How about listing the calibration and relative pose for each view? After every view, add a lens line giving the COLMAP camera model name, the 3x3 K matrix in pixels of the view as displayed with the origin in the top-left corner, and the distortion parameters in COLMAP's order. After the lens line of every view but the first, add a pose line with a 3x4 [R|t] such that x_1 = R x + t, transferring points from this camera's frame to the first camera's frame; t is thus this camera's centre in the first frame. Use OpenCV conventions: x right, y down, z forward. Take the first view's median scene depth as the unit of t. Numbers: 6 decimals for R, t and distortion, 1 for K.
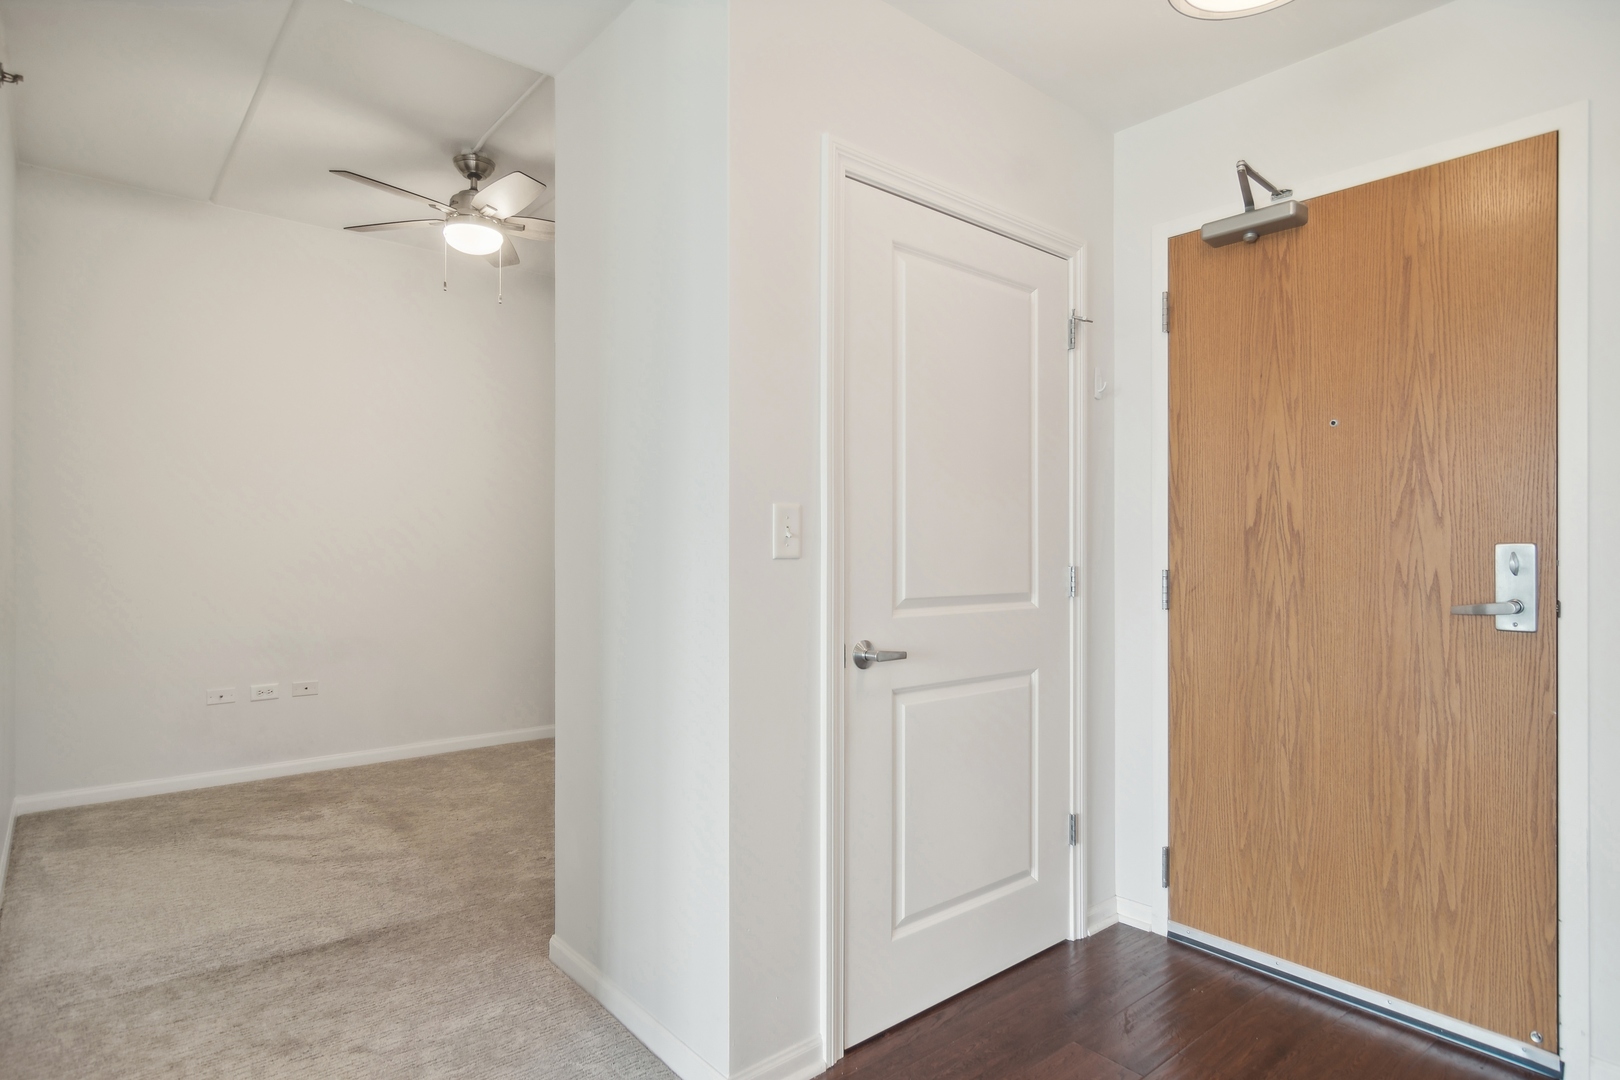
lens RADIAL K [[871.5, 0, 810.0], [0, 871.5, 540.0], [0, 0, 1]] dist [0.000730, -0.000006]
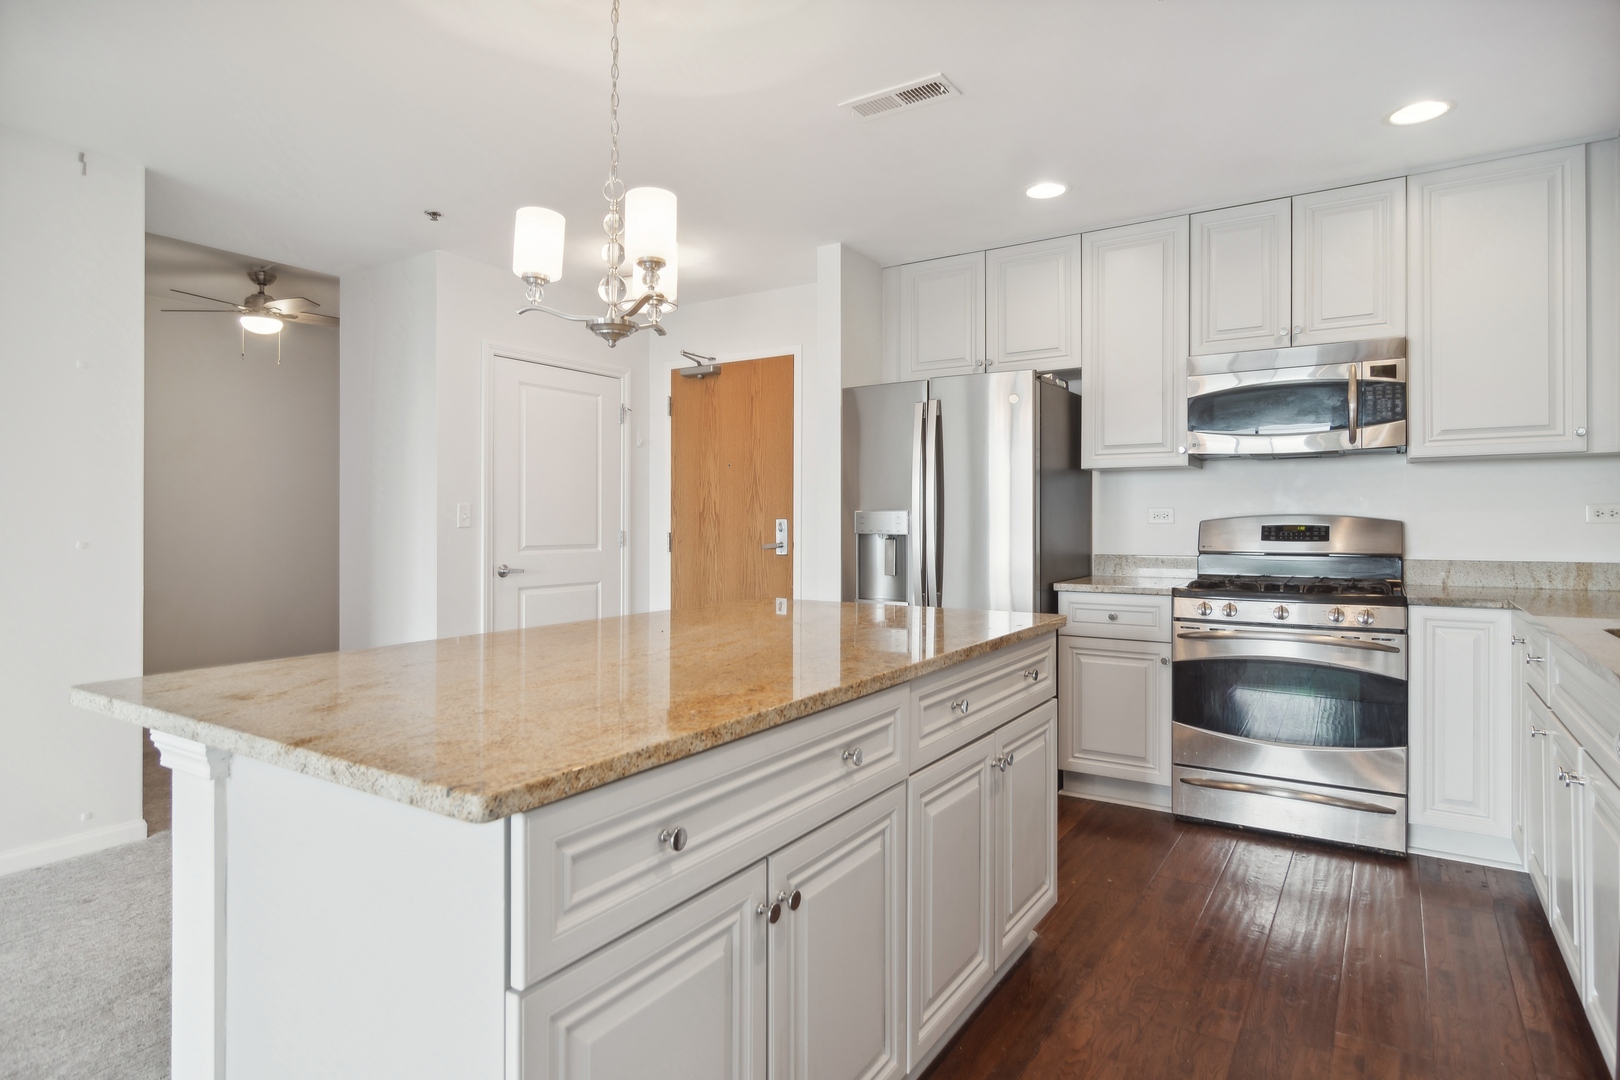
lens RADIAL K [[880.7, 0, 814.0], [0, 880.7, 511.7], [0, 0, 1]] dist [0.001823, 0.000108]
pose [[0.955948, -0.002653, 0.293524, 0.137506], [0.002849, 0.999996, -0.000240, -0.013903], [-0.293523, 0.001065, 0.955952, -1.173308]]
